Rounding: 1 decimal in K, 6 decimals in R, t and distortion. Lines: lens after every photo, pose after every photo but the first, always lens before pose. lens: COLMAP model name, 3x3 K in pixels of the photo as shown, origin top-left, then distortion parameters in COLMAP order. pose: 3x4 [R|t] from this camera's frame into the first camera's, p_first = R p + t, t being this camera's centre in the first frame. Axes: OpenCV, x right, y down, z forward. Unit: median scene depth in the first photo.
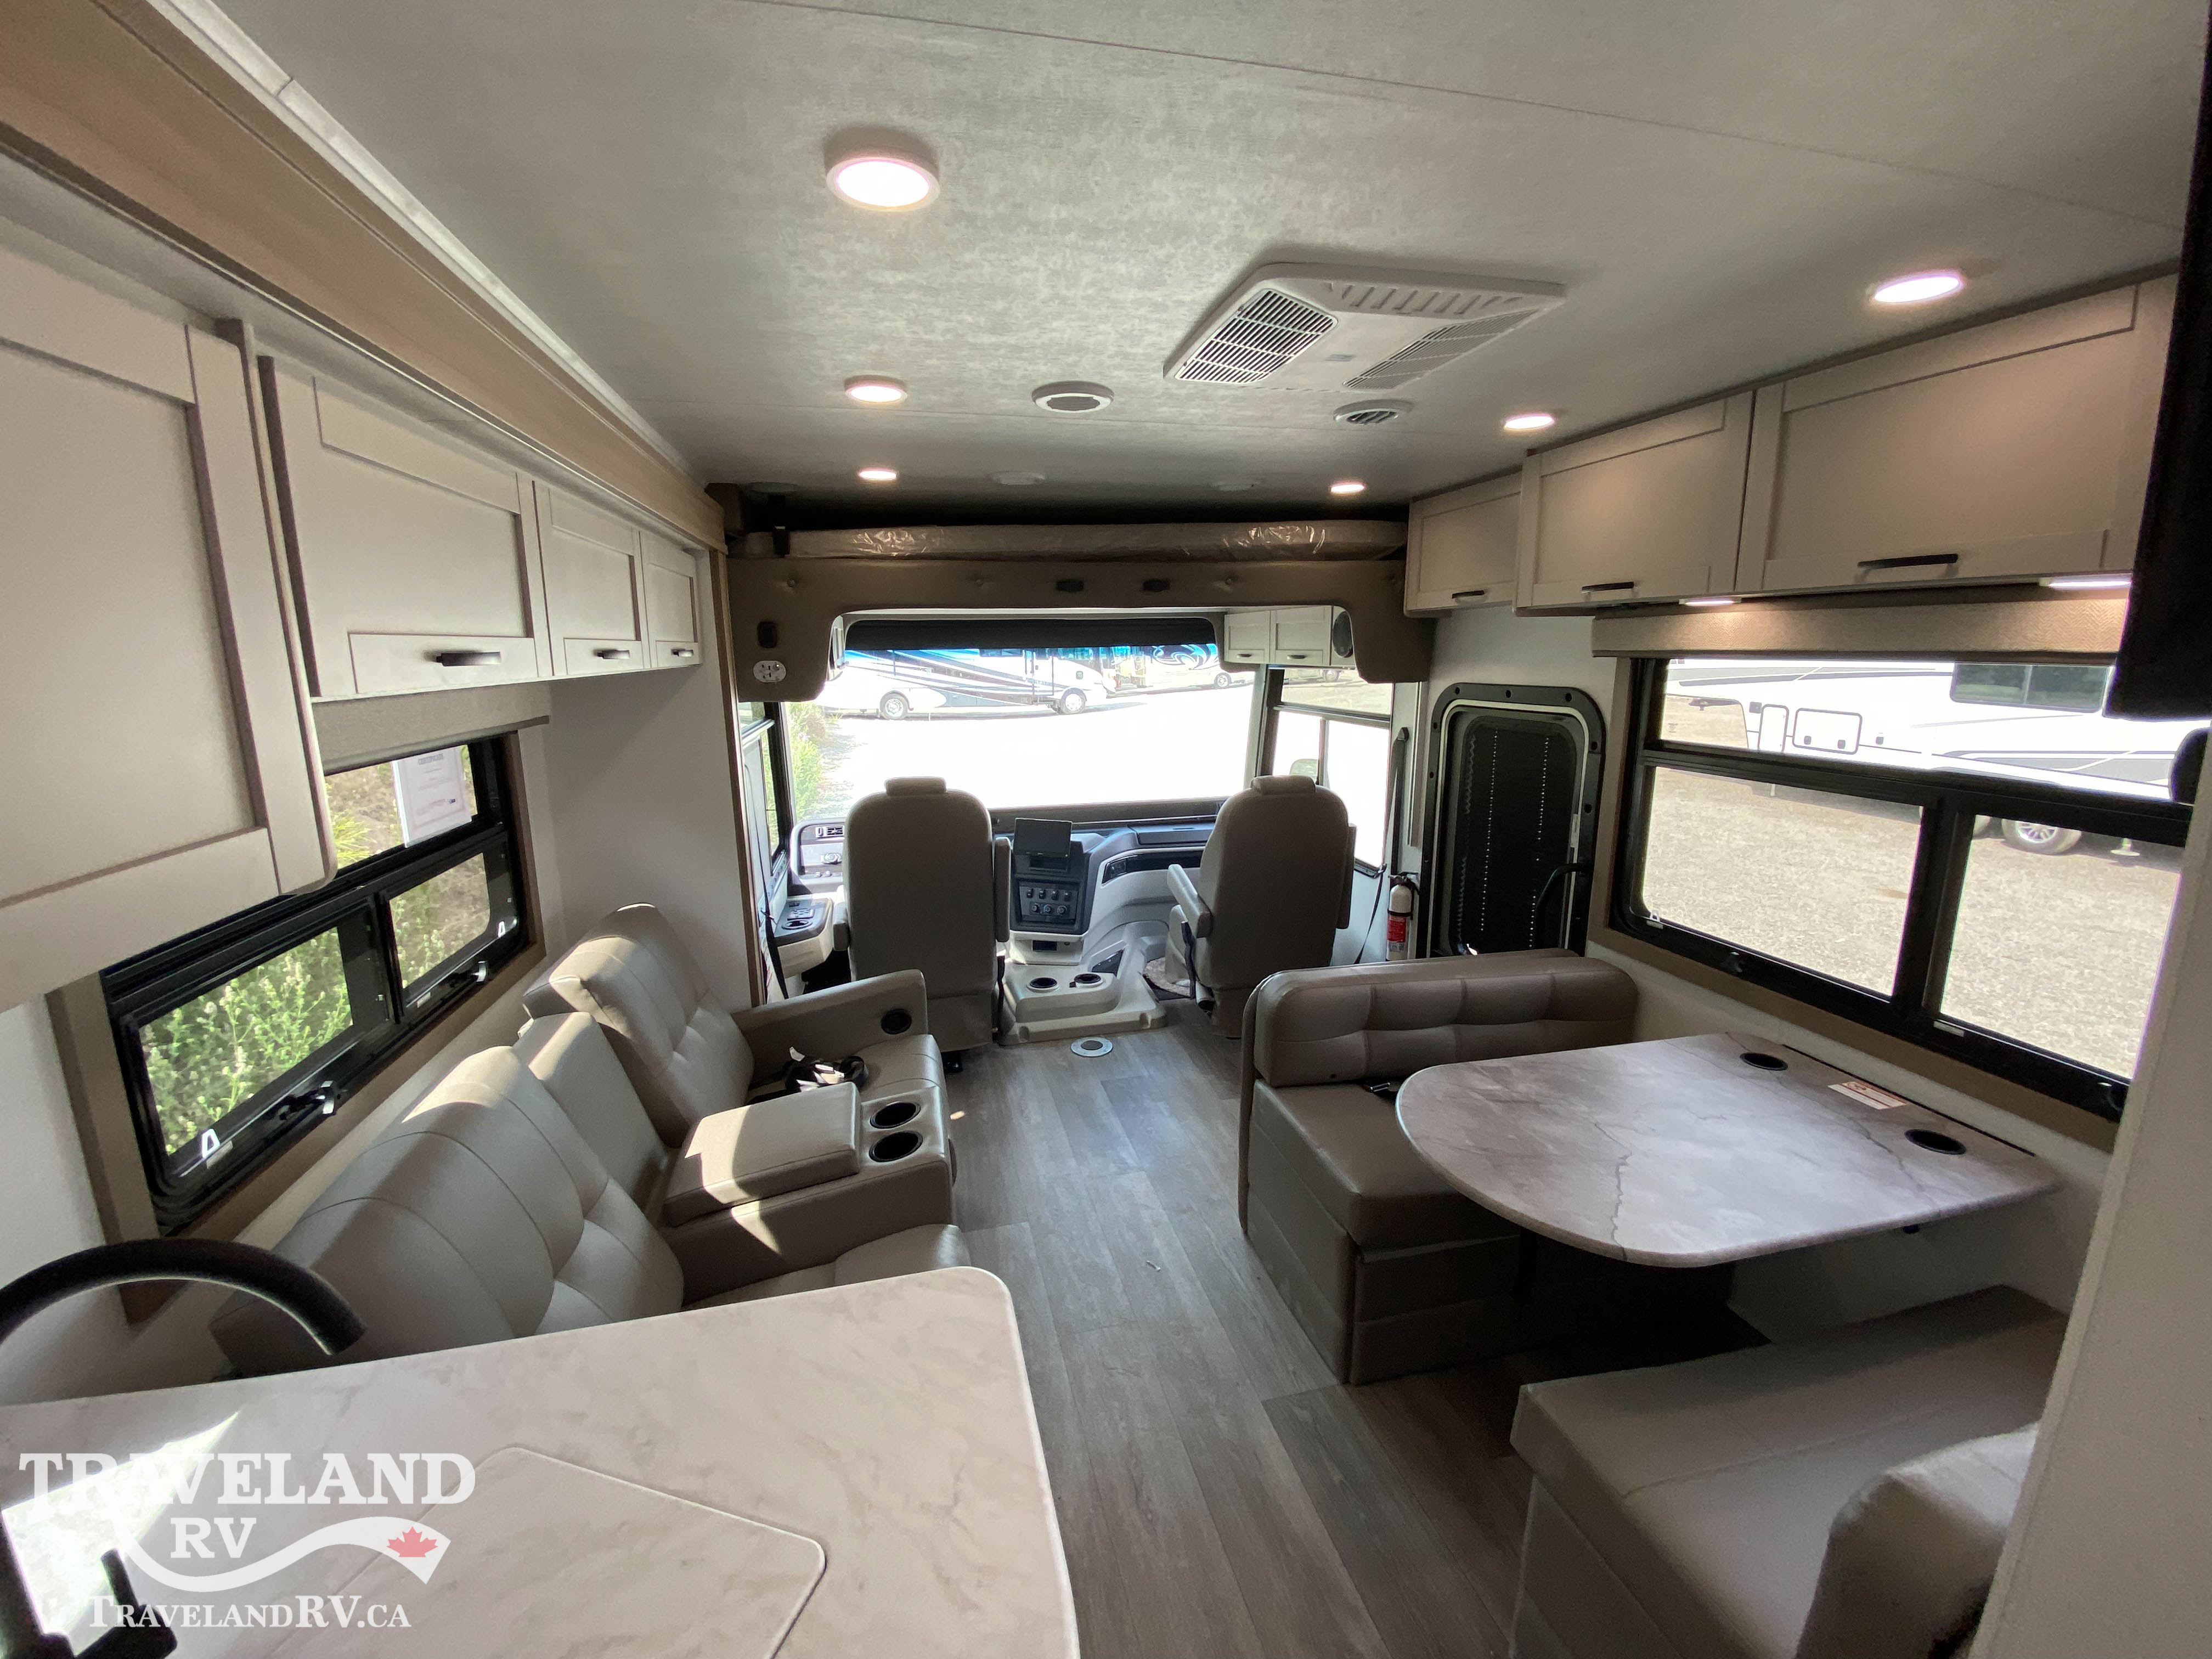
lens RADIAL K [[905.9, 0, 1107.3], [0, 905.9, 816.9], [0, 0, 1]] dist [0.046533, -0.030070]
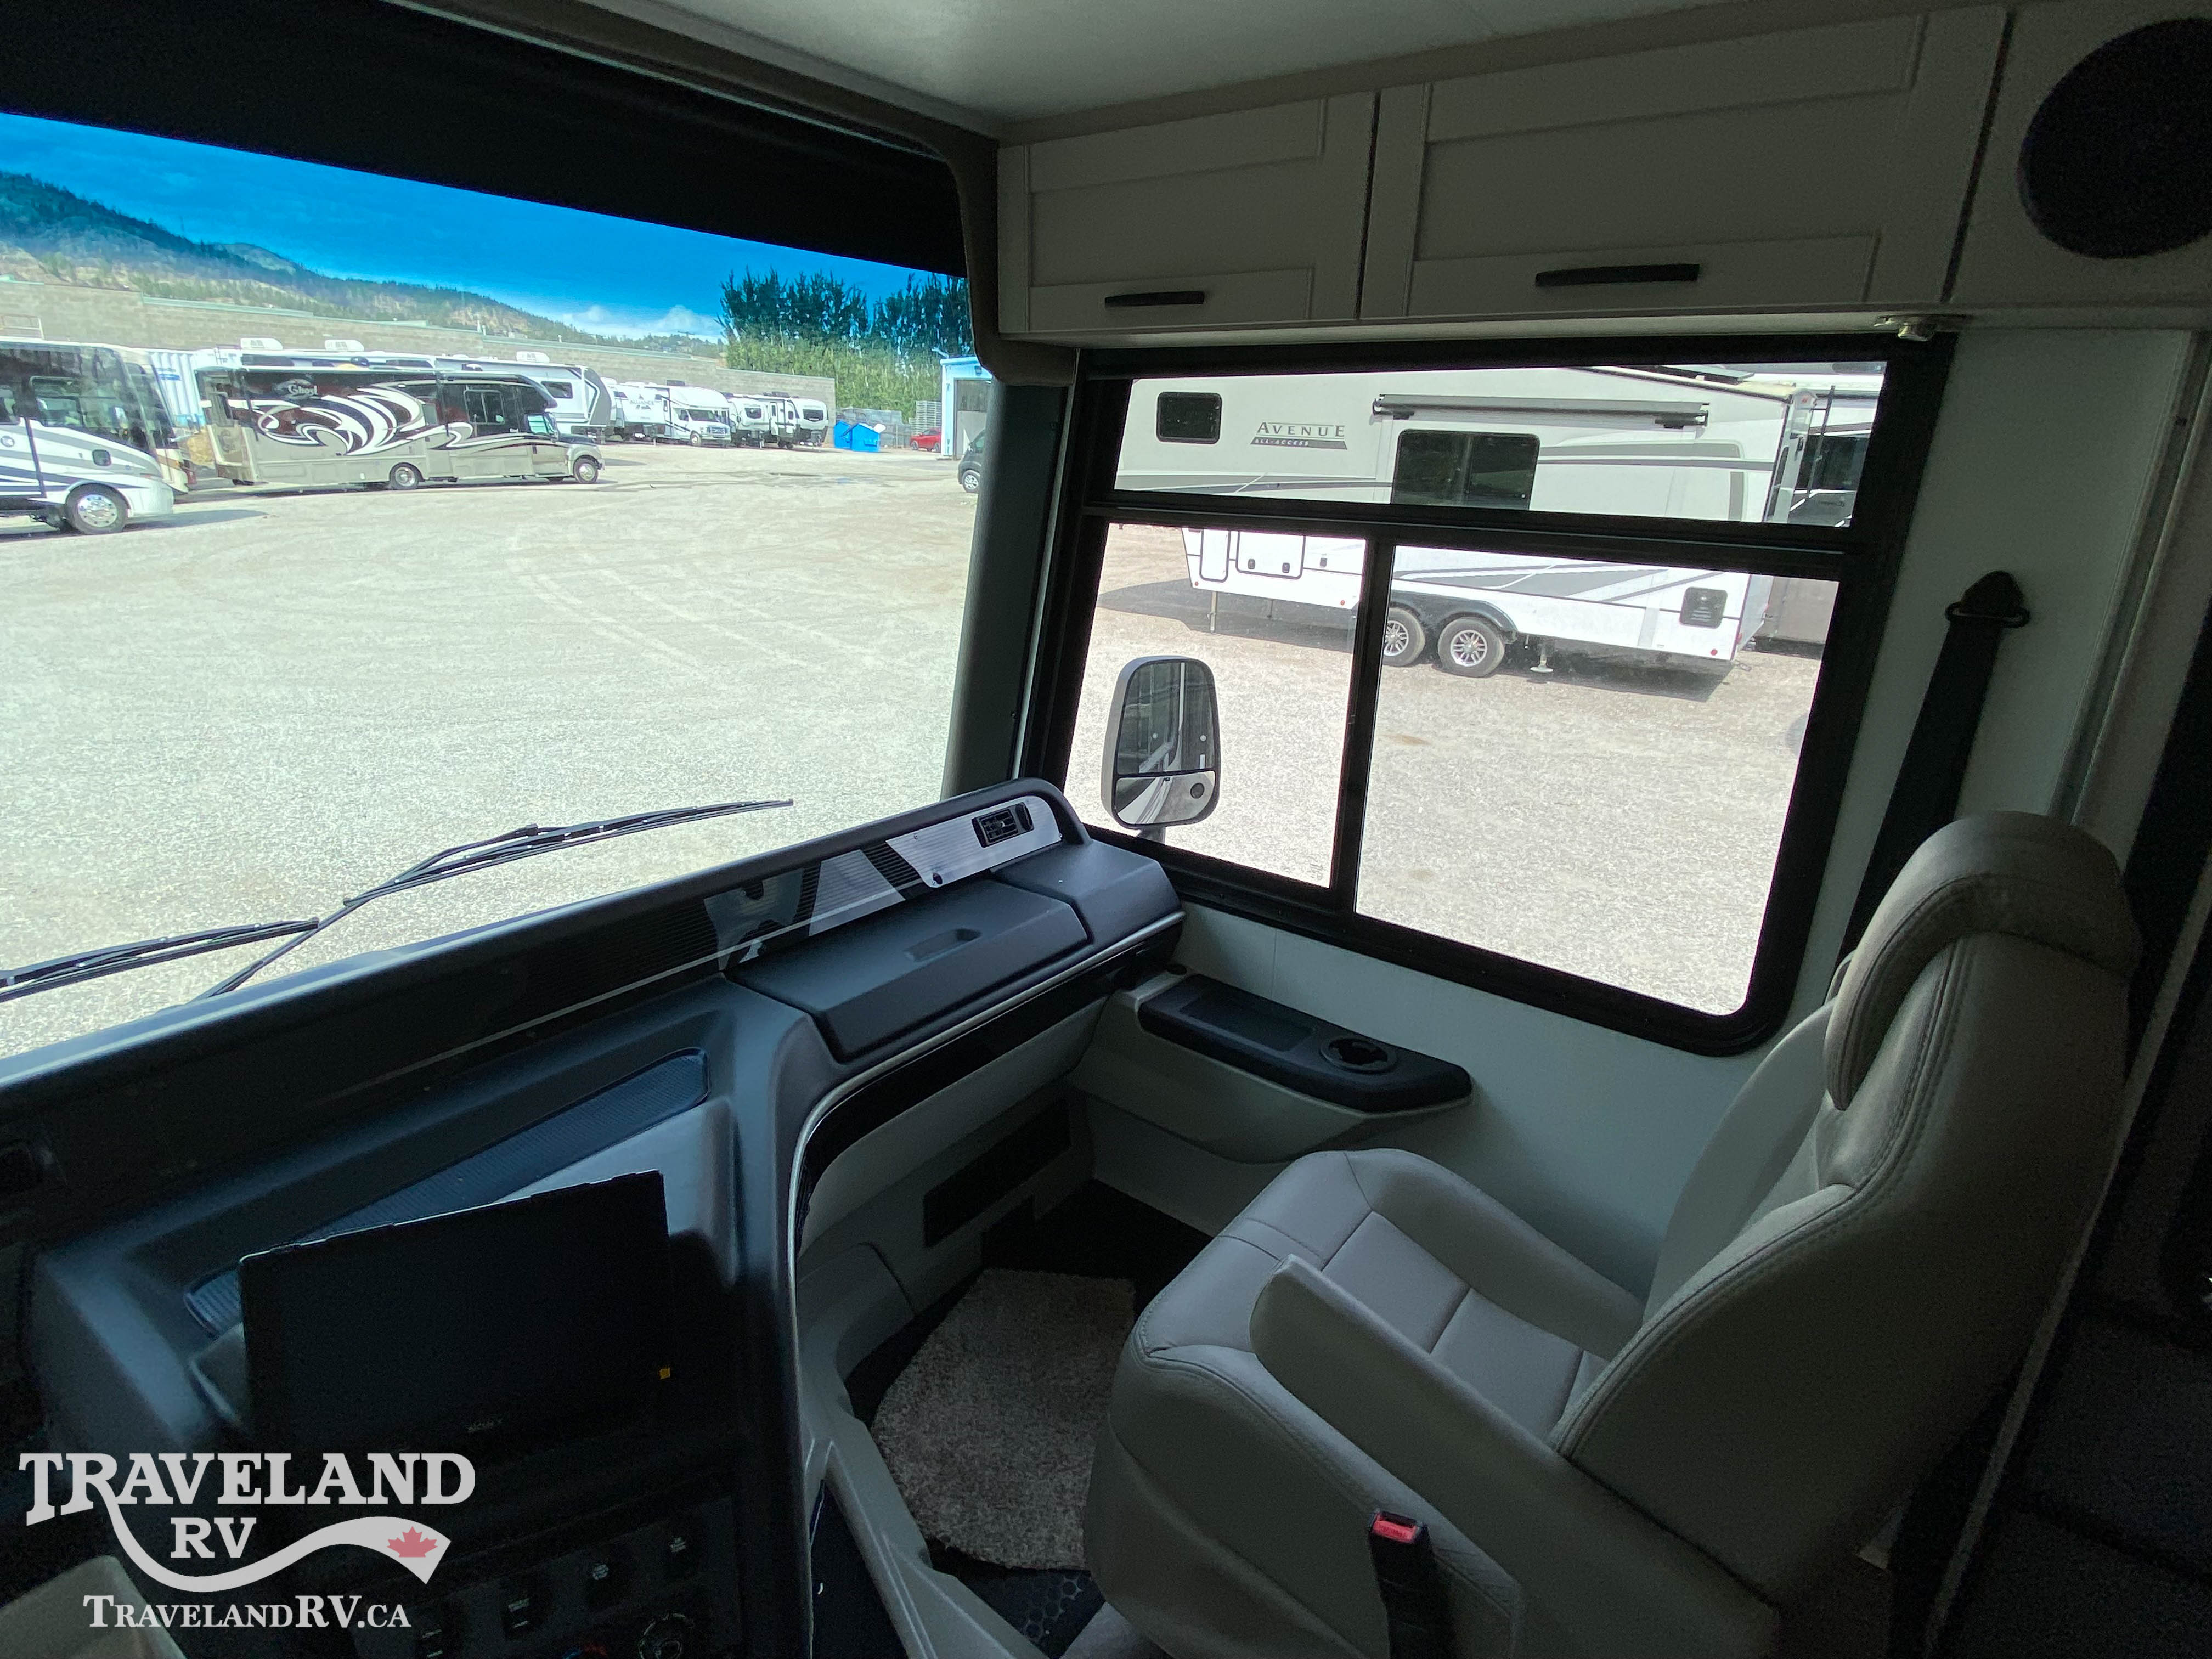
lens RADIAL K [[1132.1, 0, 1121.8], [0, 1132.1, 835.5], [0, 0, 1]] dist [0.031806, -0.026680]
pose [[0.775565, -0.166419, 0.608936, -0.091586], [0.074744, 0.982048, 0.173192, -0.089052], [-0.626827, -0.088807, 0.774081, 0.773942]]
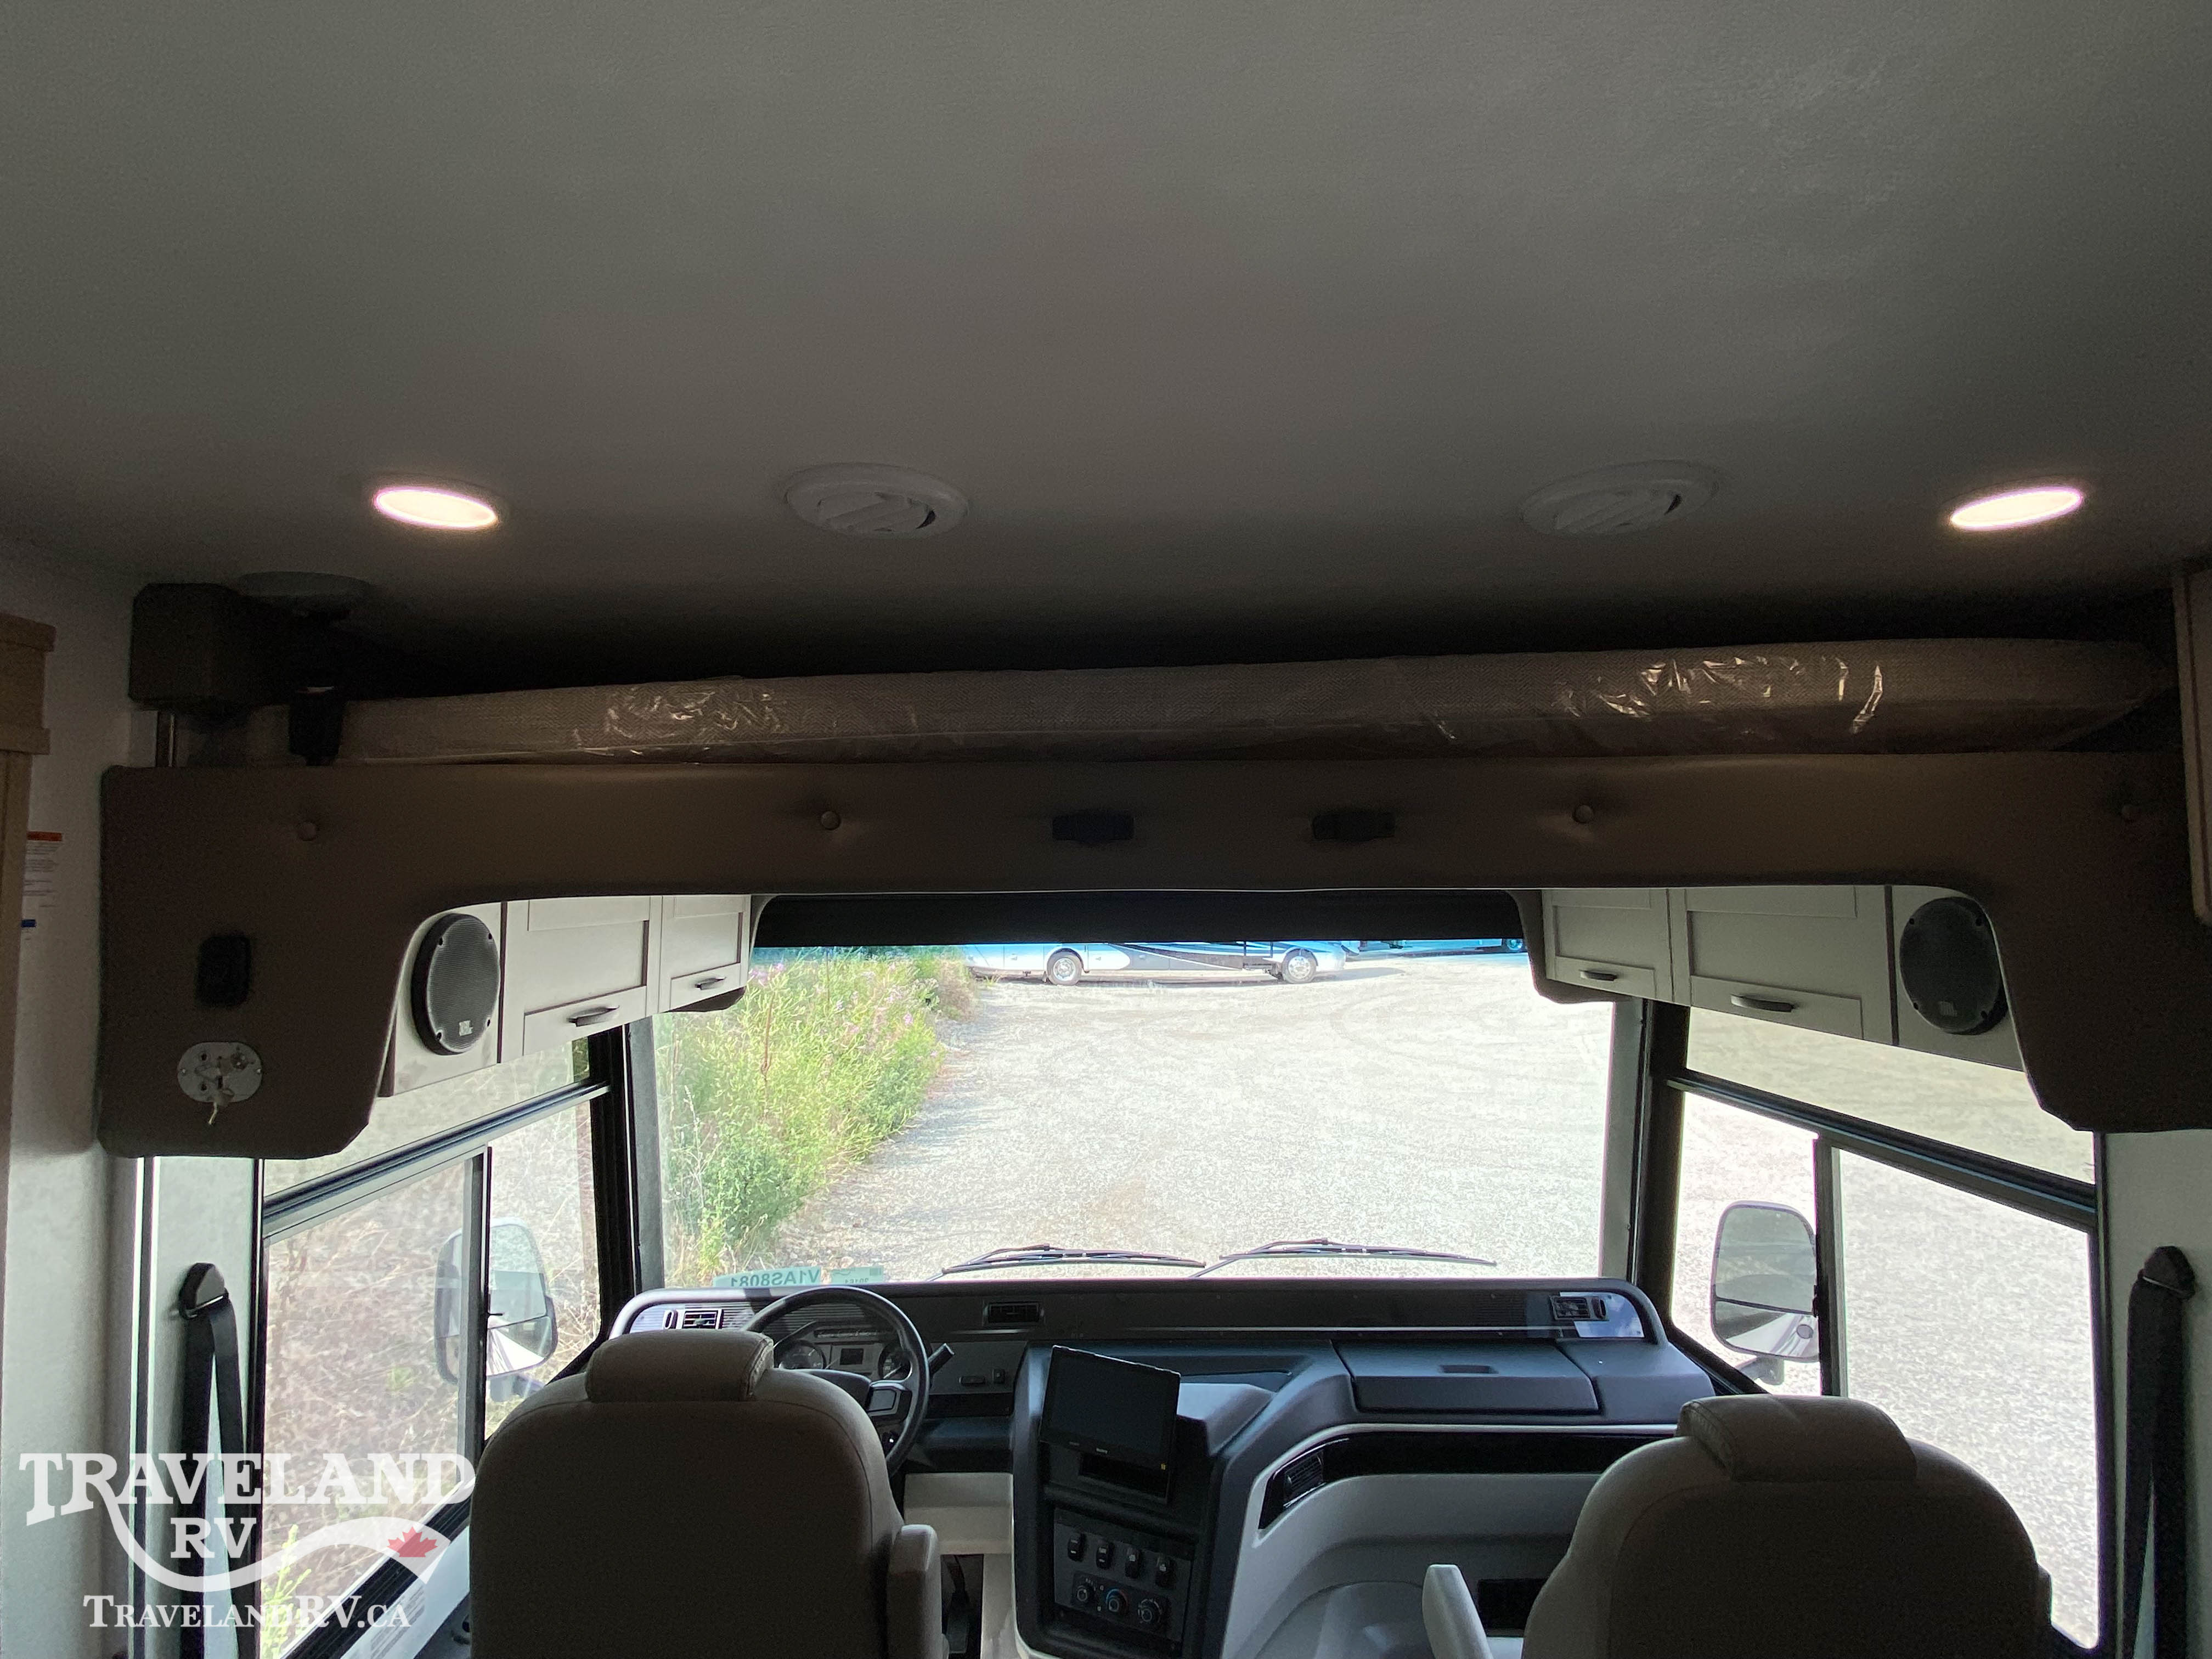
lens RADIAL K [[1118.0, 0, 1052.8], [0, 1118.0, 808.9], [0, 0, 1]] dist [0.031484, -0.052326]
pose [[0.966624, -0.007863, -0.256080, 0.038026], [-0.057575, 0.967296, -0.247029, -0.114465], [0.249647, 0.253527, 0.934559, 0.437009]]
